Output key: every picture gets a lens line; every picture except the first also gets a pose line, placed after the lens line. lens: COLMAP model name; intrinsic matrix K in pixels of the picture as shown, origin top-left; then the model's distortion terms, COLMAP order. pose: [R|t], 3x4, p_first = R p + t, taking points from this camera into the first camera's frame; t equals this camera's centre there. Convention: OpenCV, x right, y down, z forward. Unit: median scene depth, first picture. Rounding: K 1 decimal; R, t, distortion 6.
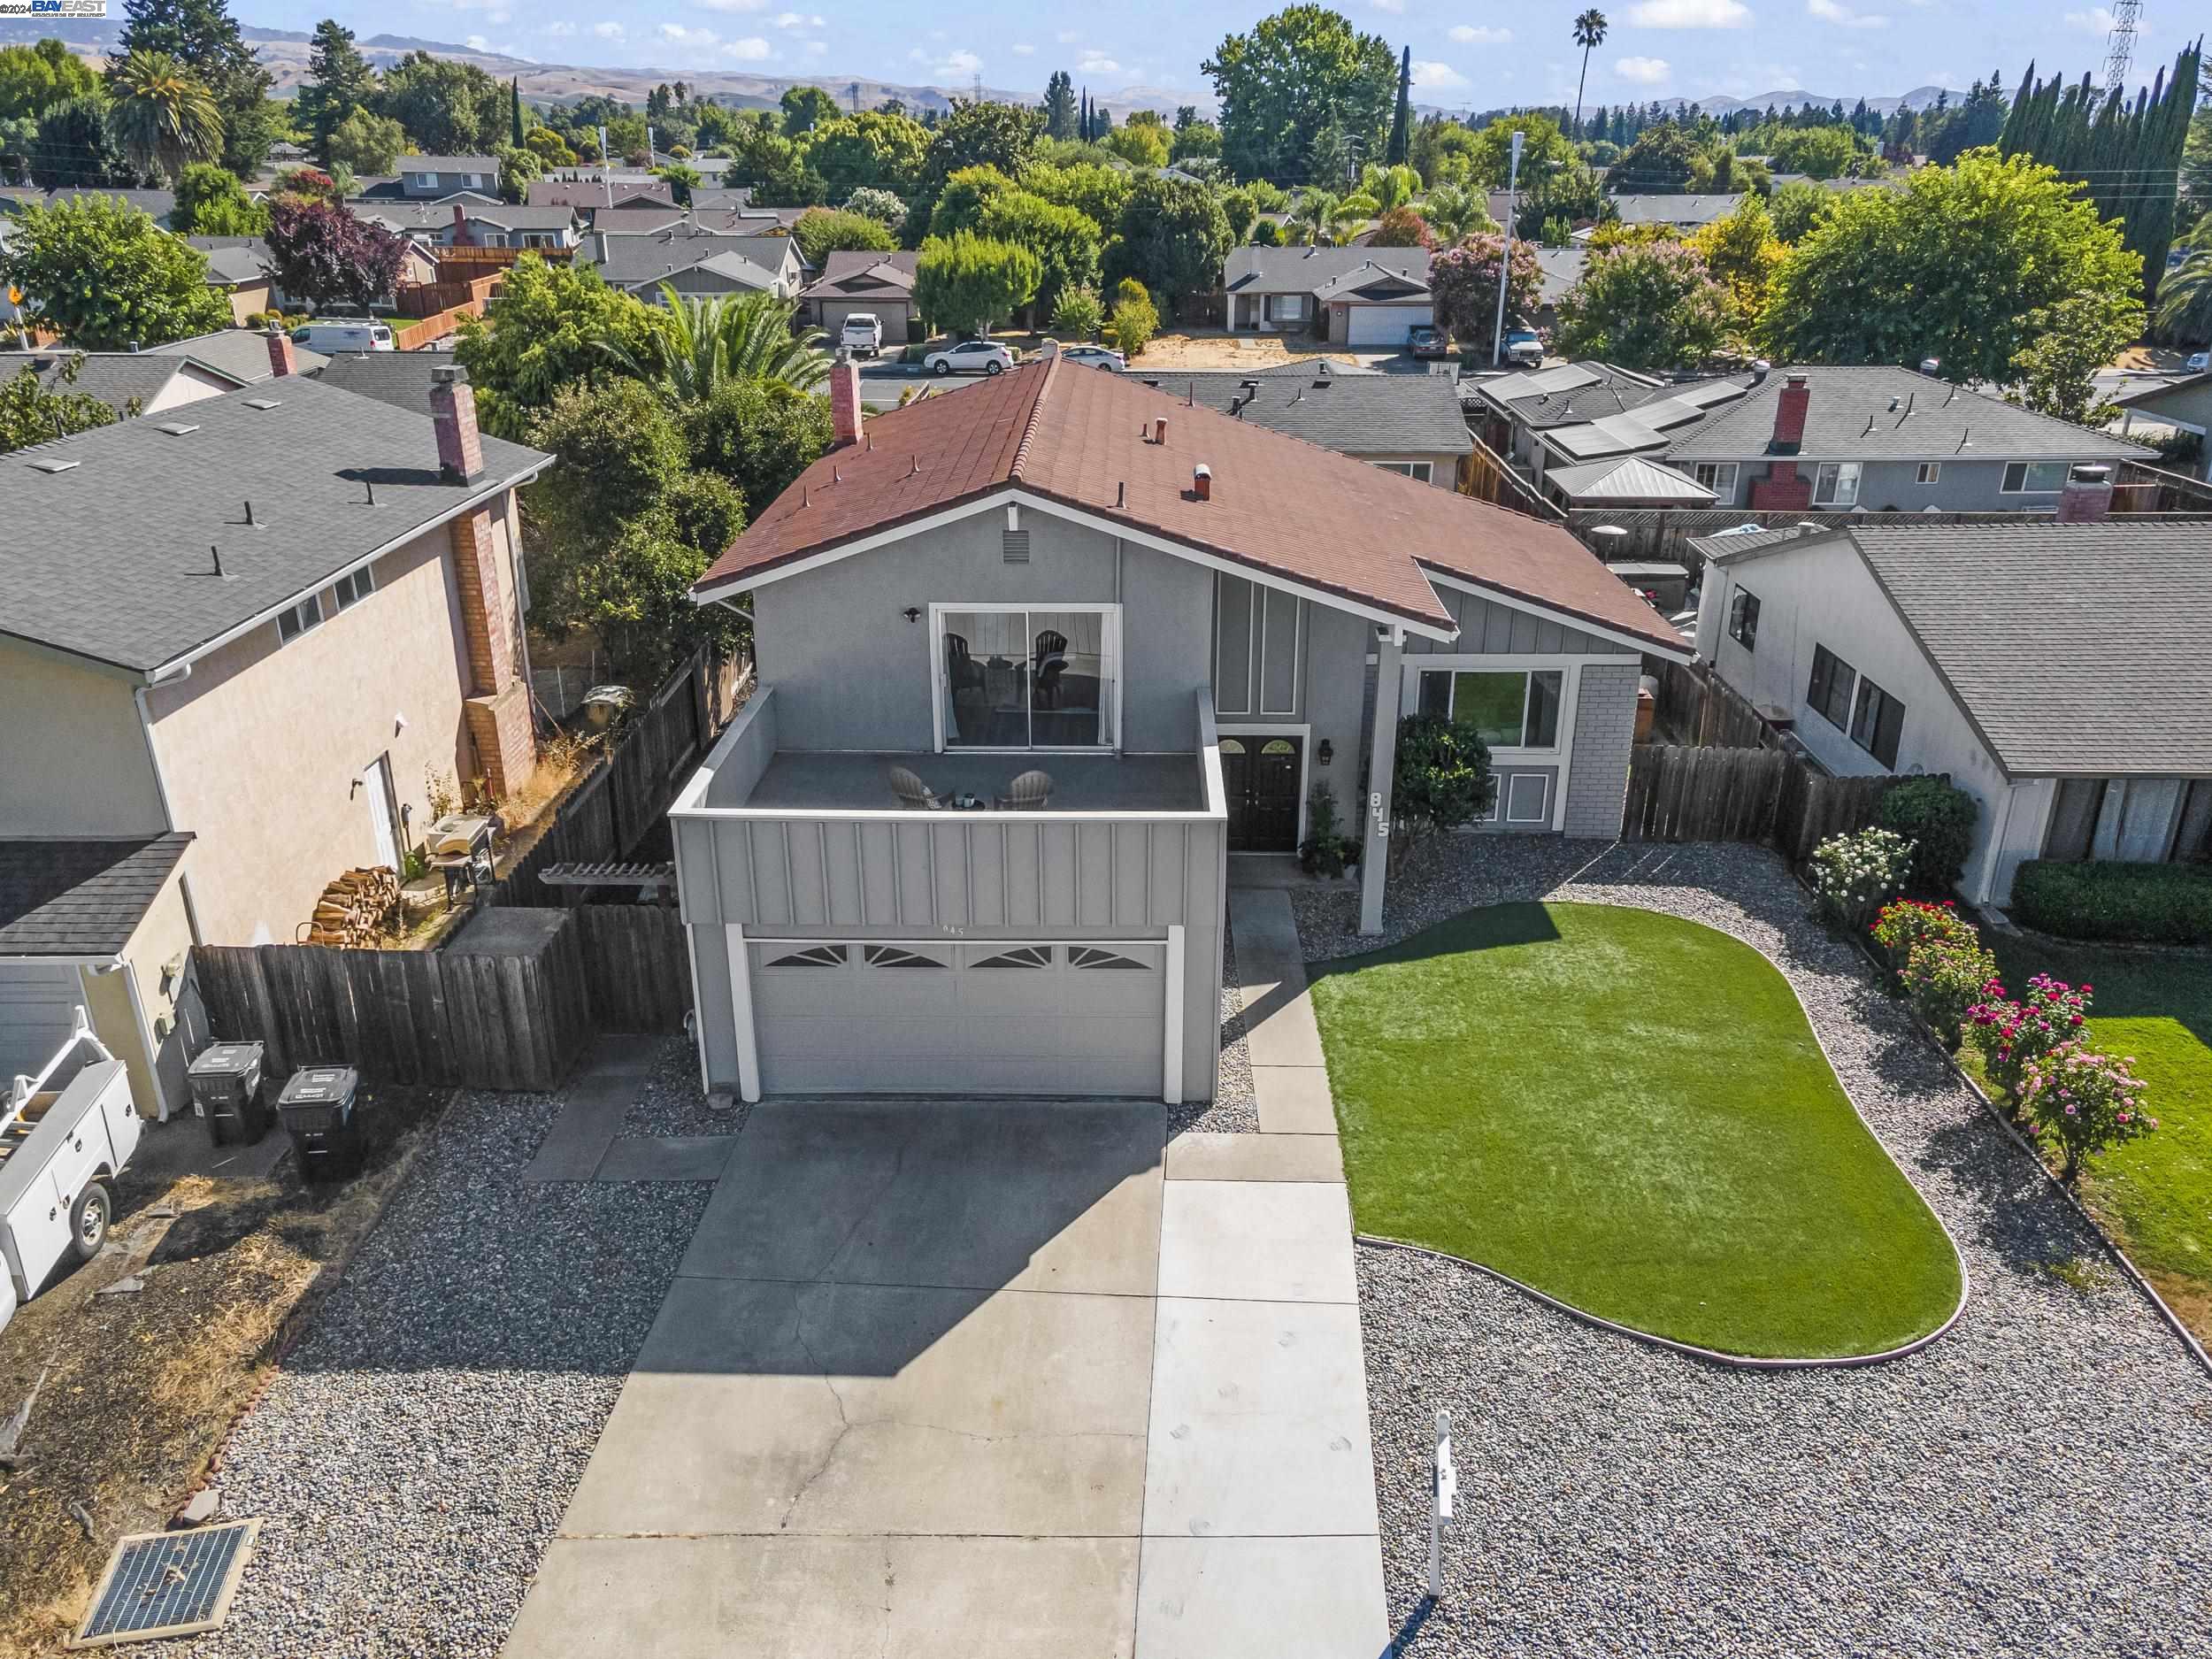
lens RADIAL K [[1648.6, 0, 1107.8], [0, 1648.6, 818.2], [0, 0, 1]] dist [0.006428, 0.063262]
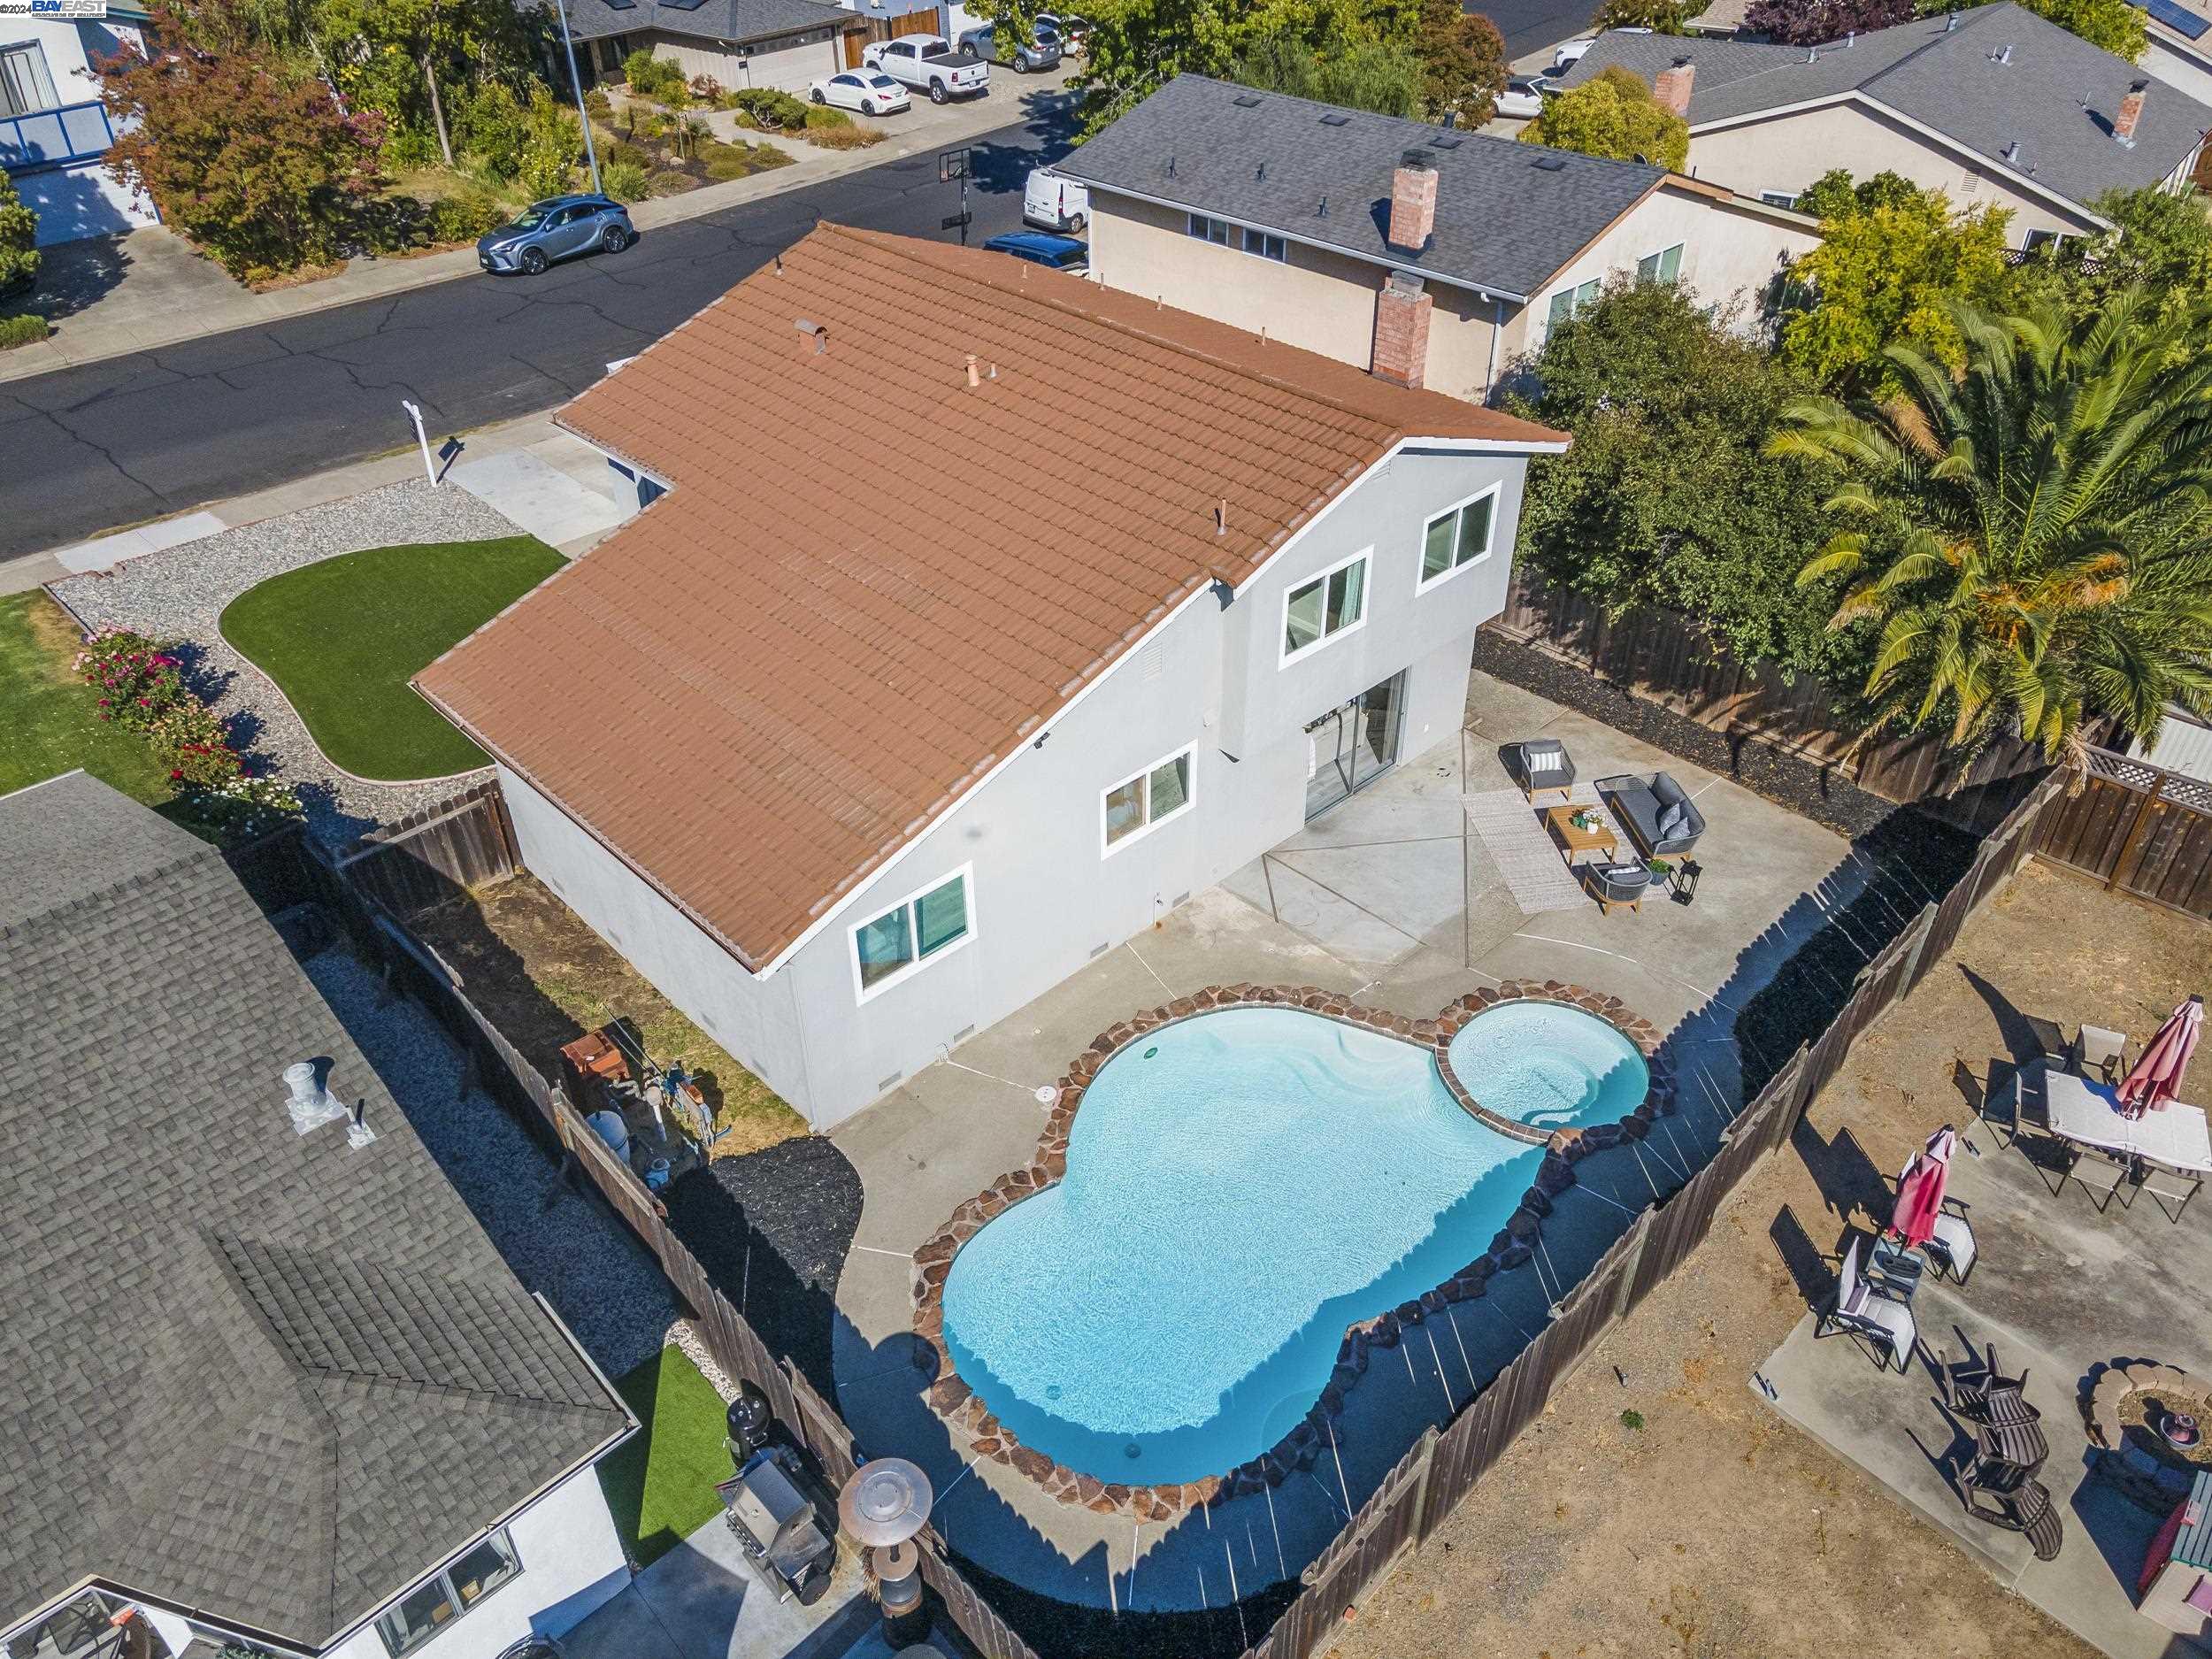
lens RADIAL K [[1648.6, 0, 1107.8], [0, 1648.6, 818.2], [0, 0, 1]] dist [0.006428, 0.063262]
pose [[-0.711981, 0.409753, -0.570250, 0.662821], [-0.257095, 0.603591, 0.754705, -0.870985], [0.653441, 0.683944, -0.324400, 1.668409]]
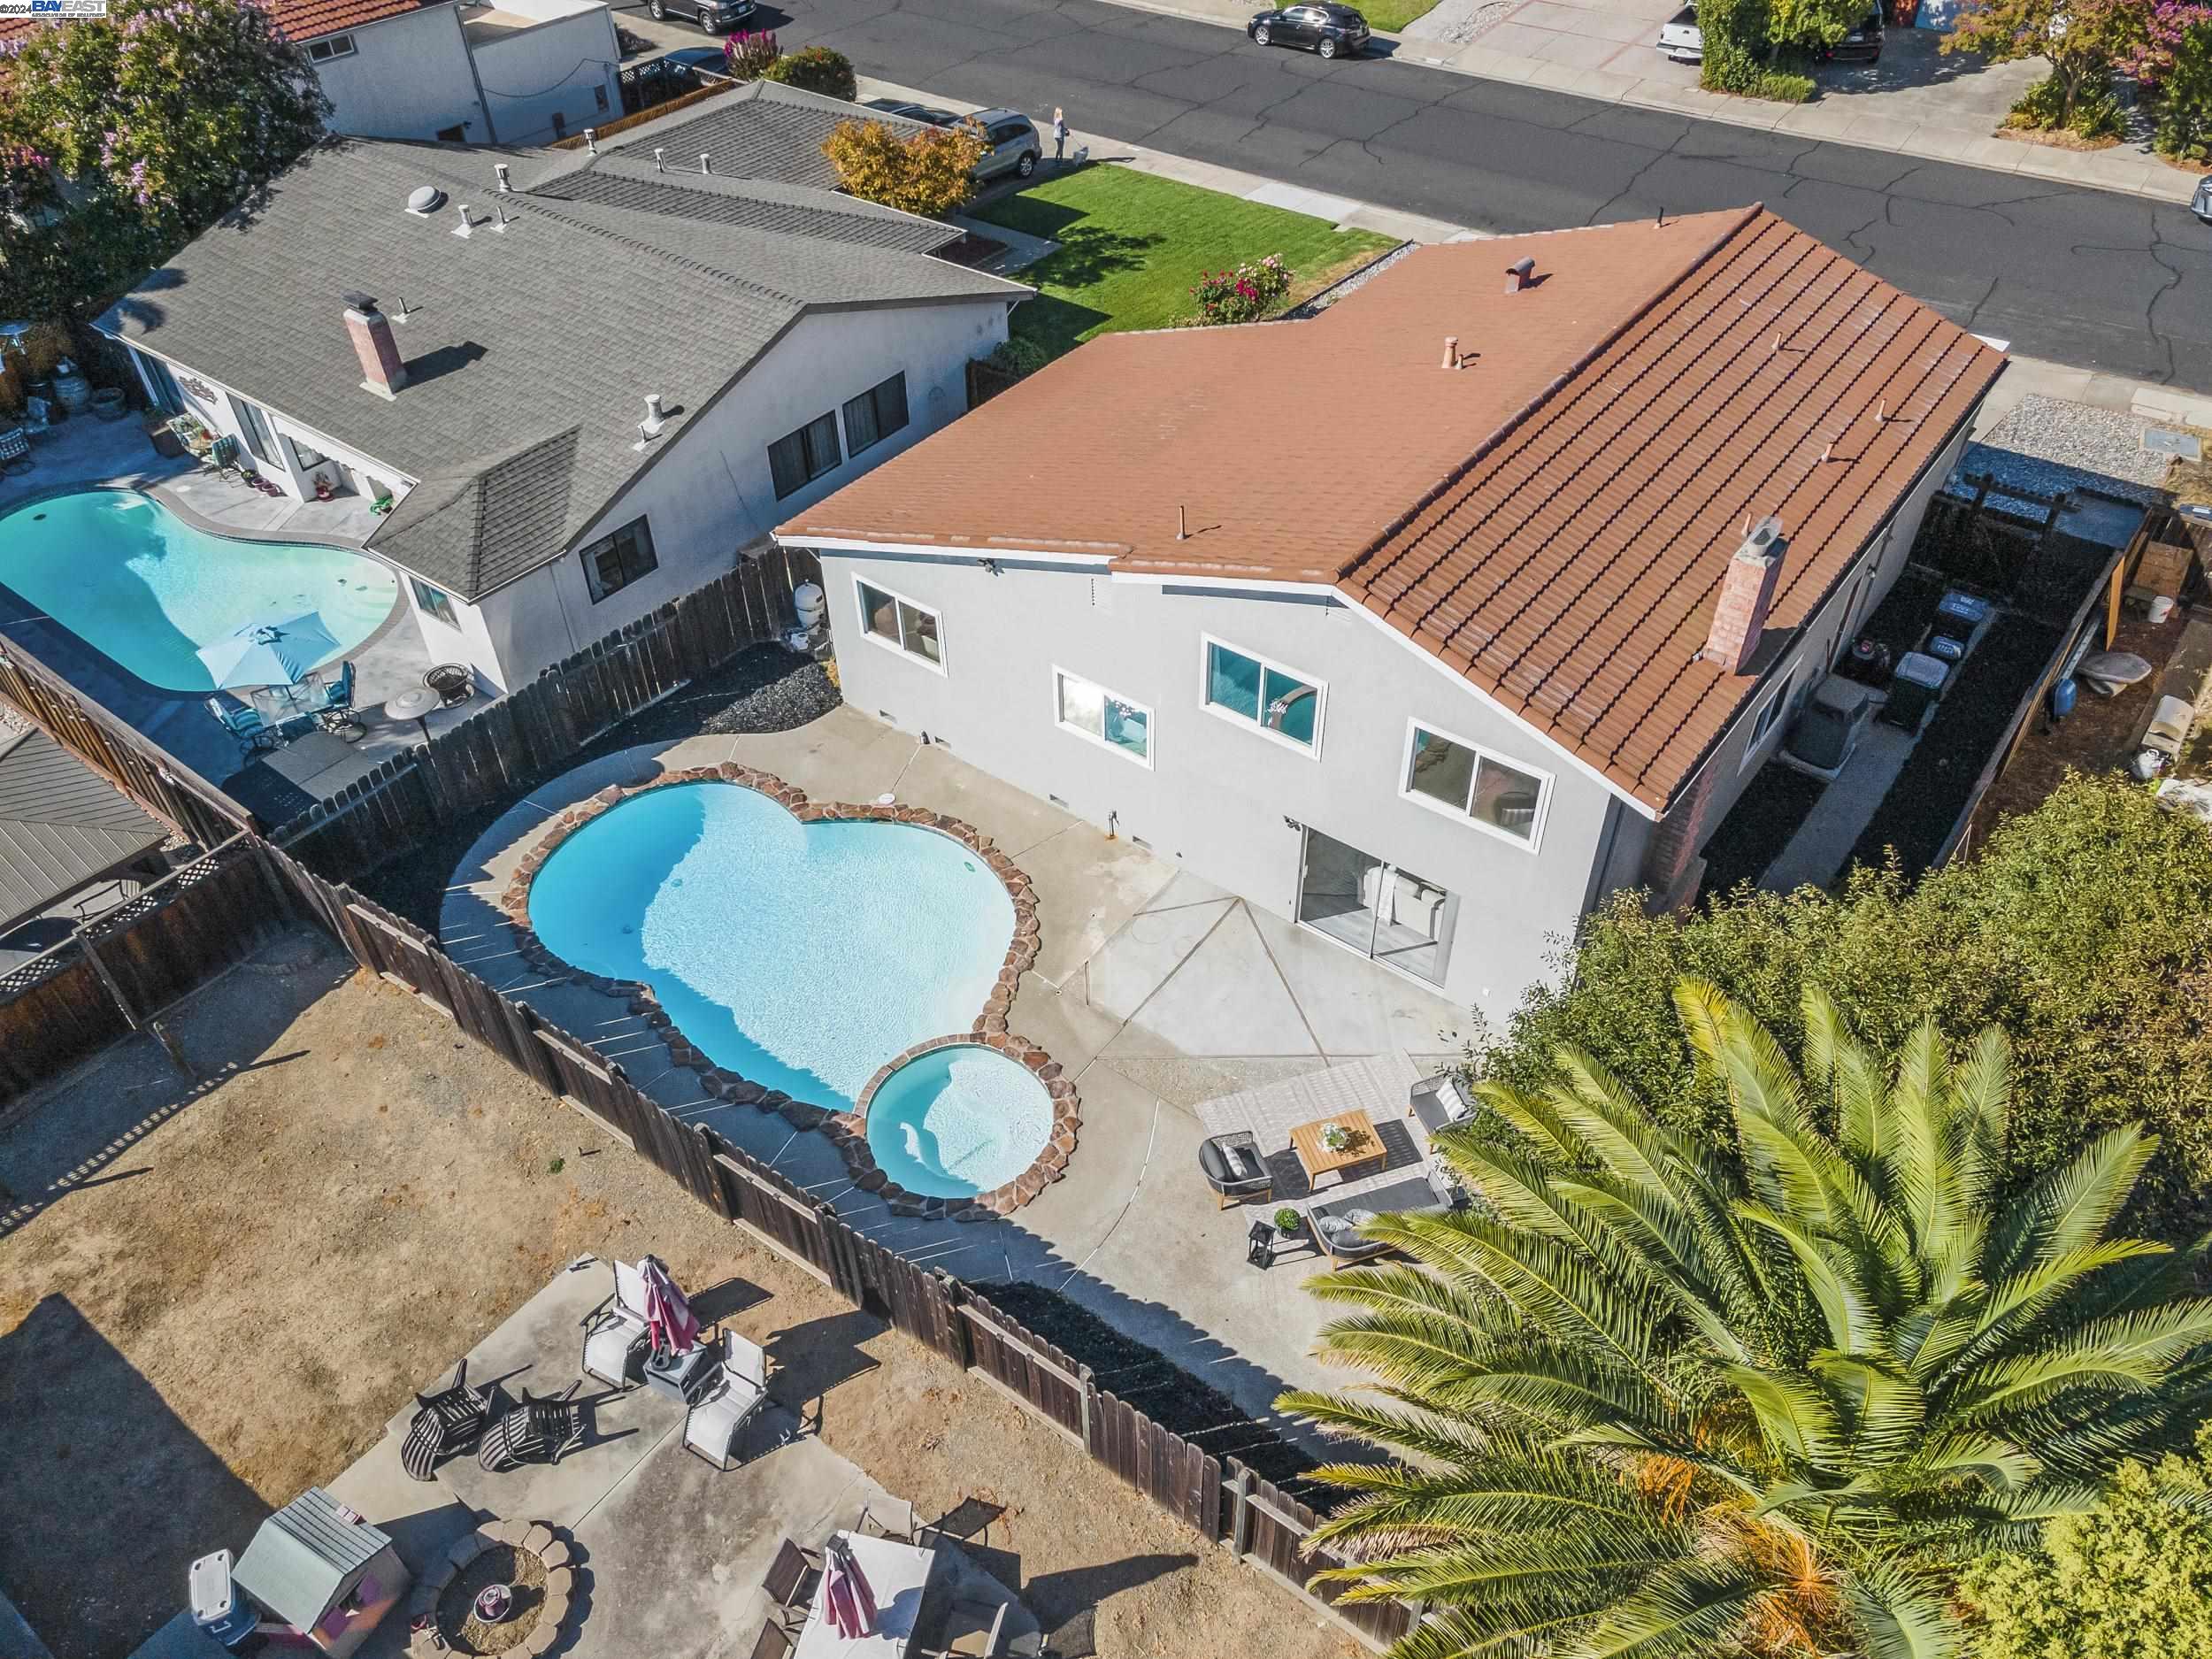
lens RADIAL K [[1527.9, 0, 1106.2], [0, 1527.9, 902.3], [0, 0, 1]] dist [0.032139, 0.002701]
pose [[-0.807049, -0.413159, 0.421867, -0.305956], [0.230948, 0.436672, 0.869471, -0.937365], [-0.543448, 0.799135, -0.256998, 1.700593]]
